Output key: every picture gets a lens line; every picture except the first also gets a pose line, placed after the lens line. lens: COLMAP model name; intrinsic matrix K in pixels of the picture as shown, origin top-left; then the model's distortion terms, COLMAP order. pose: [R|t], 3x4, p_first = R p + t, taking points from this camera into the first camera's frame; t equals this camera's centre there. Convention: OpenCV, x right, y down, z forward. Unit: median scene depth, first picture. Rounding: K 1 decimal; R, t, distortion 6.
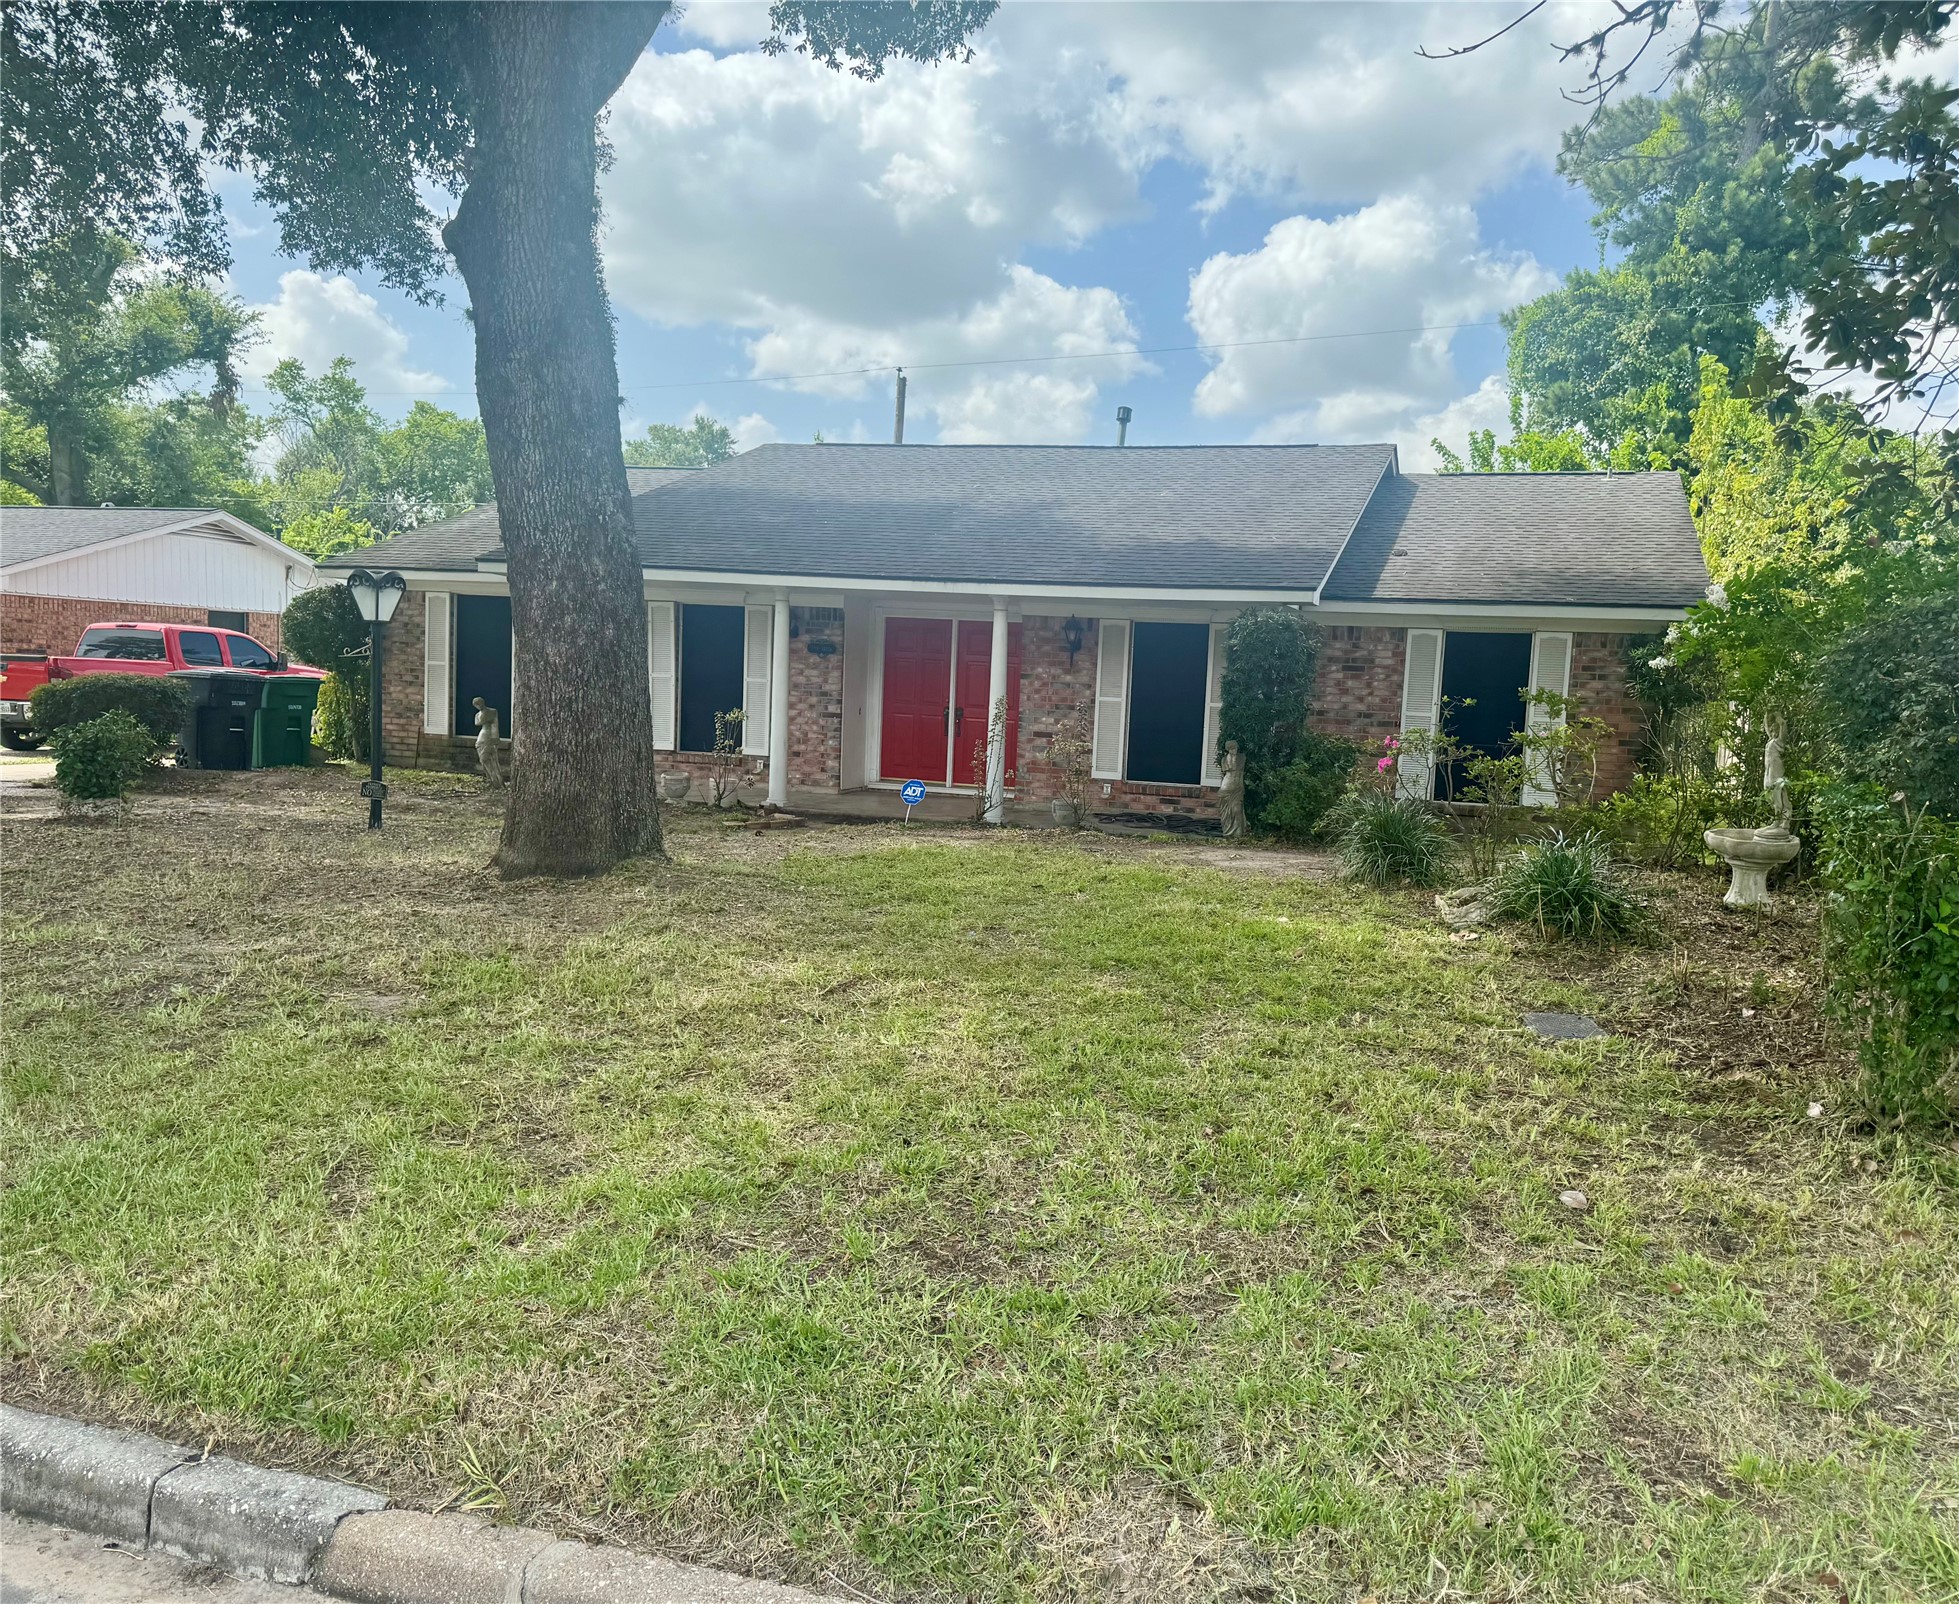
lens RADIAL K [[1531.0, 0, 1080.5], [0, 1531.0, 802.7], [0, 0, 1]] dist [0.123026, -0.207887]
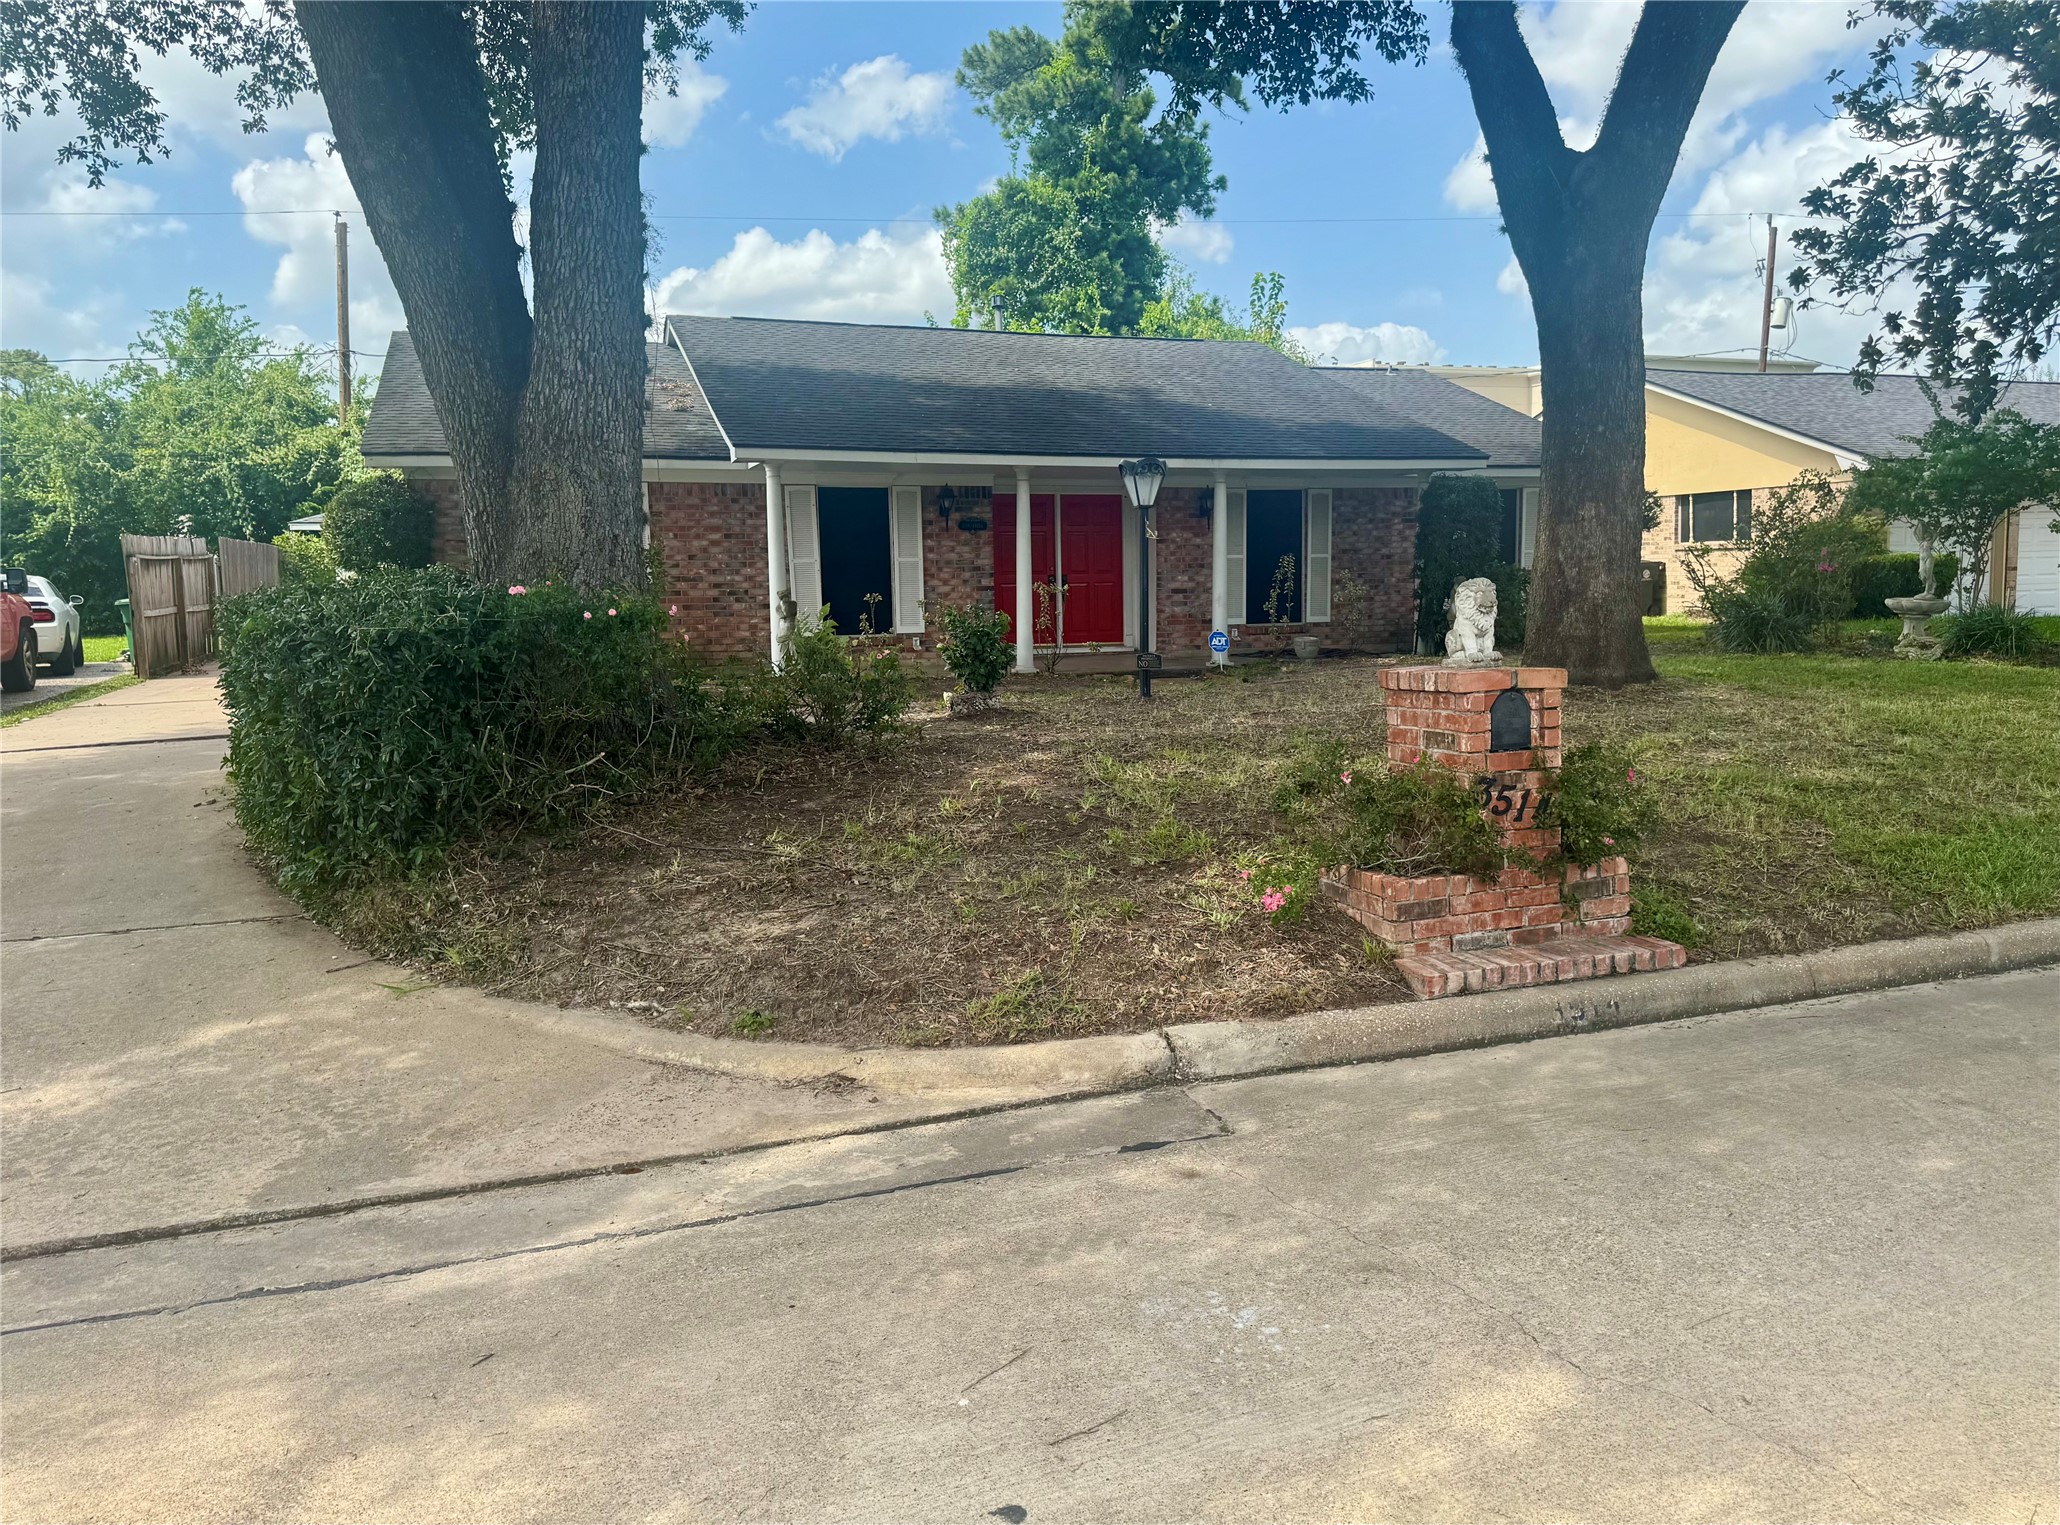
lens RADIAL K [[1546.5, 0, 1089.0], [0, 1546.5, 723.2], [0, 0, 1]] dist [0.131547, -0.227265]
pose [[0.797770, -0.116738, 0.591553, -0.866323], [0.098955, 0.993125, 0.062533, -0.028004], [-0.594786, 0.008650, 0.803837, 0.115776]]
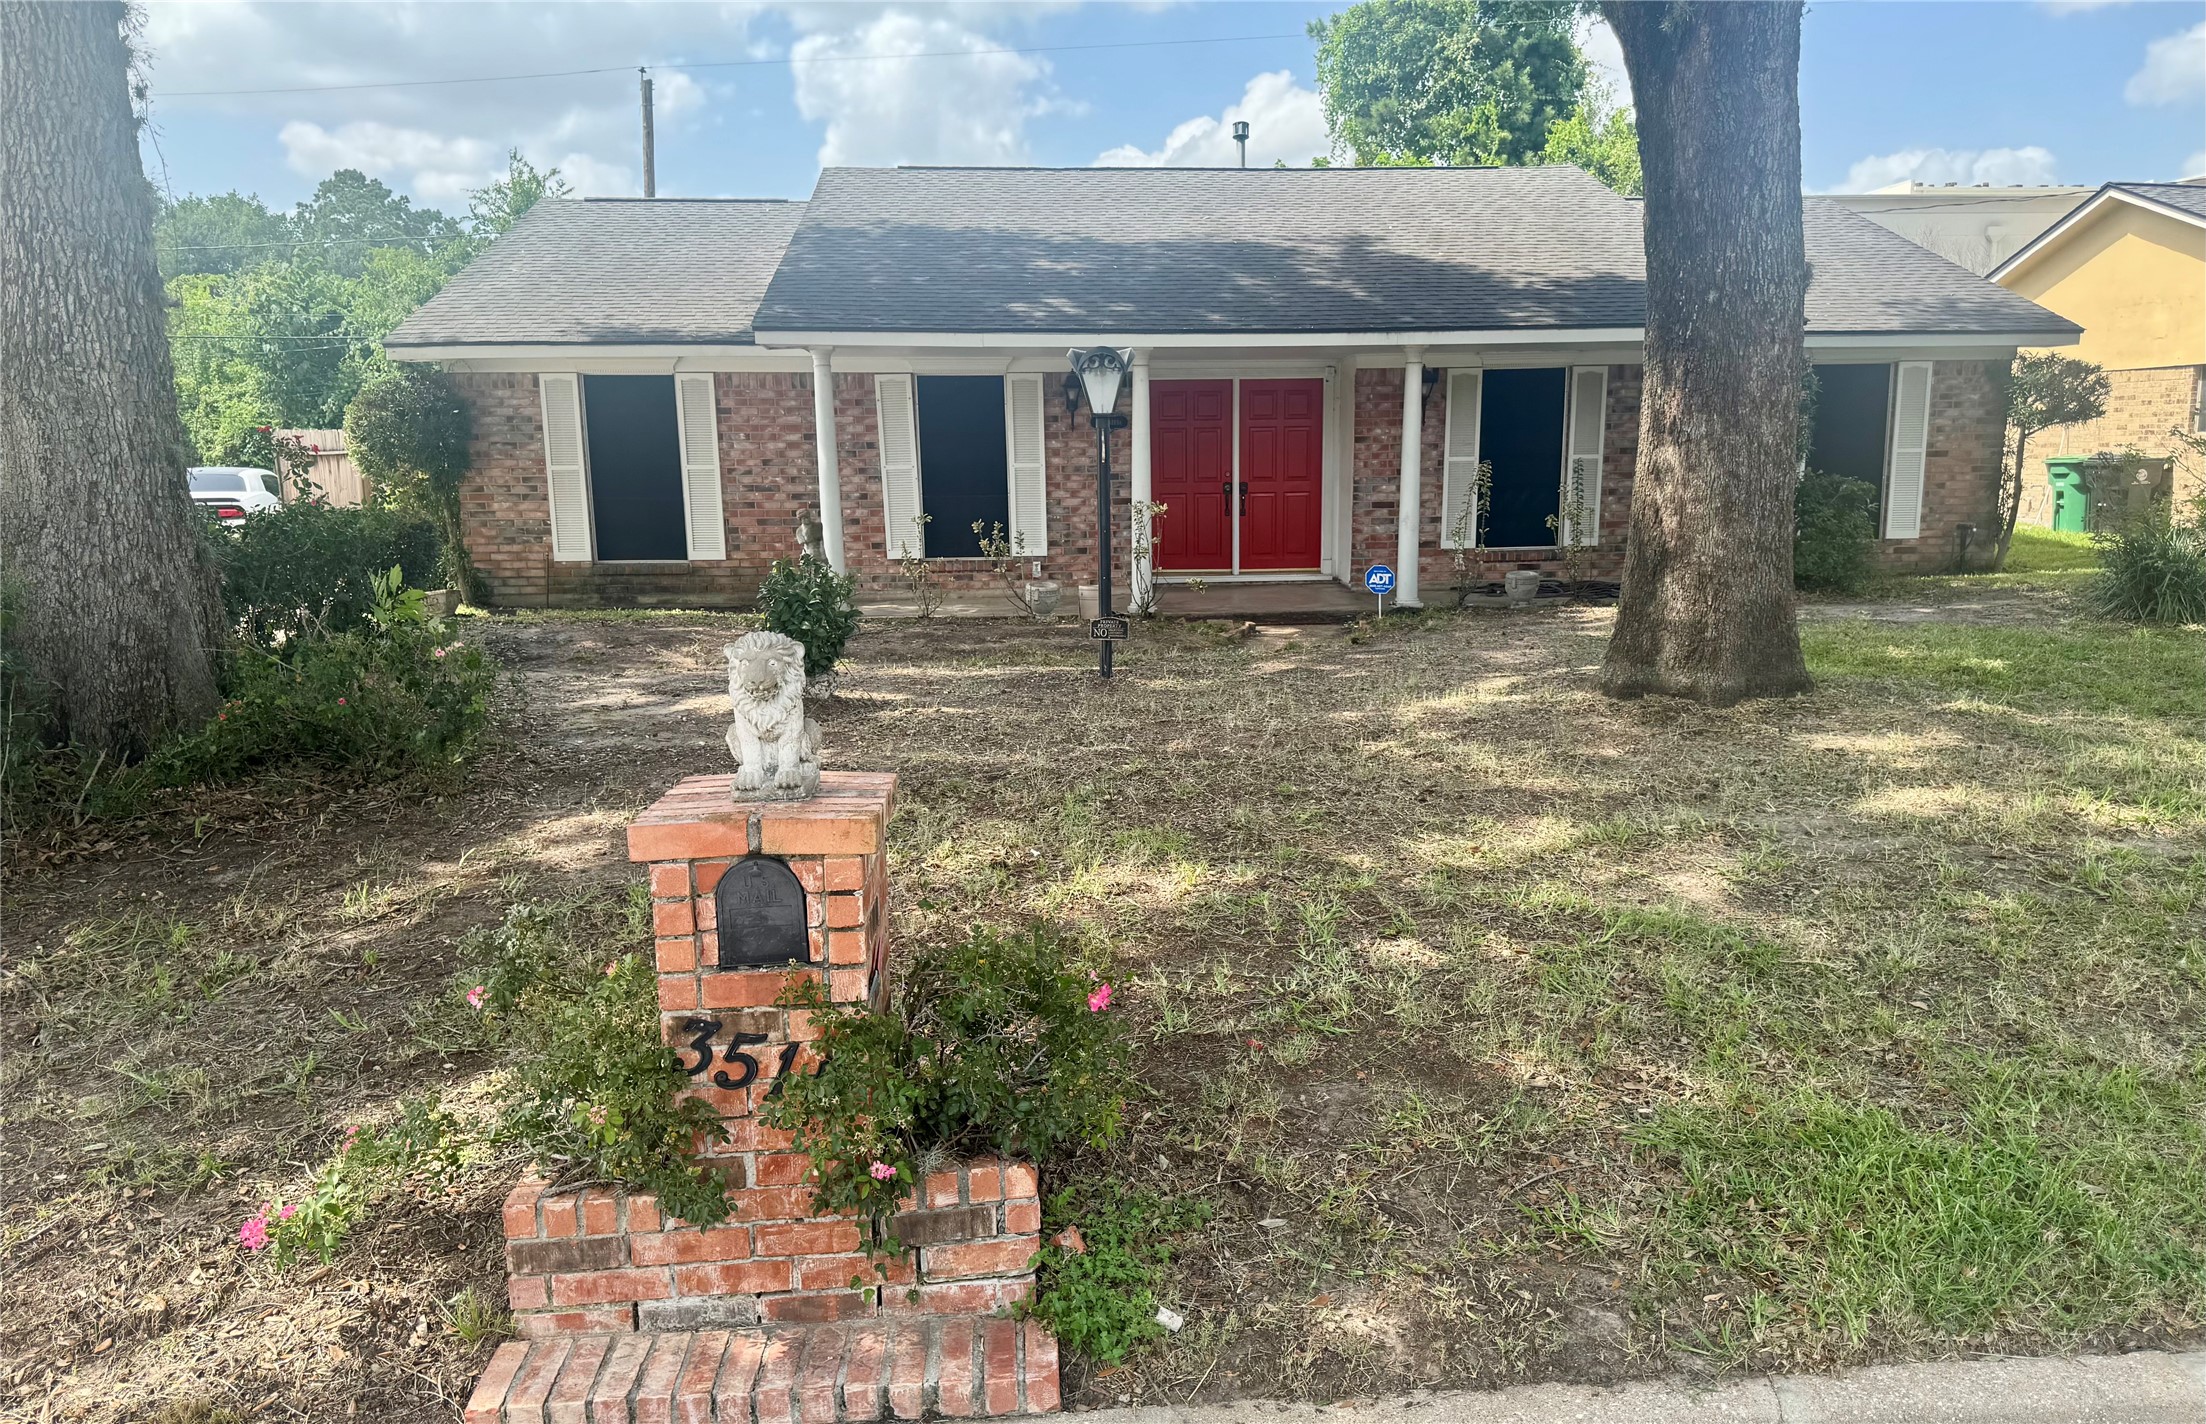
lens RADIAL K [[1652.8, 0, 1138.9], [0, 1652.8, 753.1], [0, 0, 1]] dist [0.120291, -0.204614]
pose [[0.931530, -0.122013, 0.342586, -0.564300], [0.083508, 0.988631, 0.125037, -0.038096], [-0.353948, -0.087867, 0.931129, 0.148660]]
